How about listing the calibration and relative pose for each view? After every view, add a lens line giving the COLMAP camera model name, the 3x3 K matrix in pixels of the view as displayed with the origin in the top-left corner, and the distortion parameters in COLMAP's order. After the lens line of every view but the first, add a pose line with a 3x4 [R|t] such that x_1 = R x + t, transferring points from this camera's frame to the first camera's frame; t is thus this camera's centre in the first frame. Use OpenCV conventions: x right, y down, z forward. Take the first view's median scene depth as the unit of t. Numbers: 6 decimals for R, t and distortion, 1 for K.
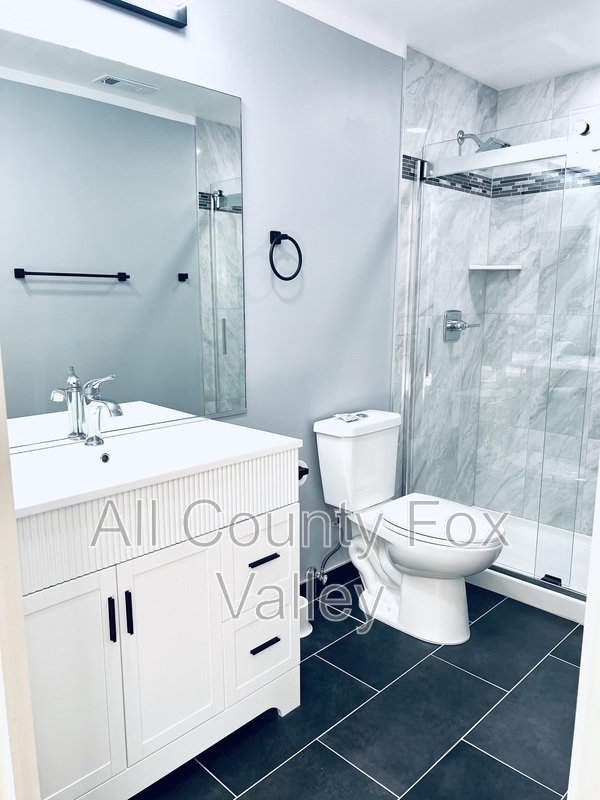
lens RADIAL K [[601.7, 0, 292.8], [0, 601.7, 402.2], [0, 0, 1]] dist [0.054493, -0.063380]
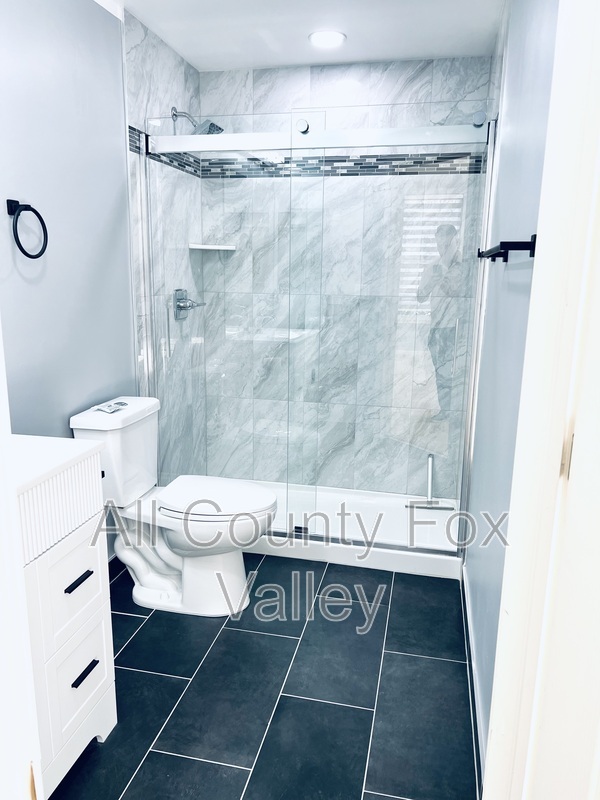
lens RADIAL K [[601.7, 0, 294.1], [0, 601.7, 400.0], [0, 0, 1]] dist [0.054493, -0.063380]
pose [[0.844180, -0.102850, 0.526102, -0.137844], [0.079258, 0.994583, 0.067258, -0.023963], [-0.530169, -0.015080, 0.847758, 0.050297]]
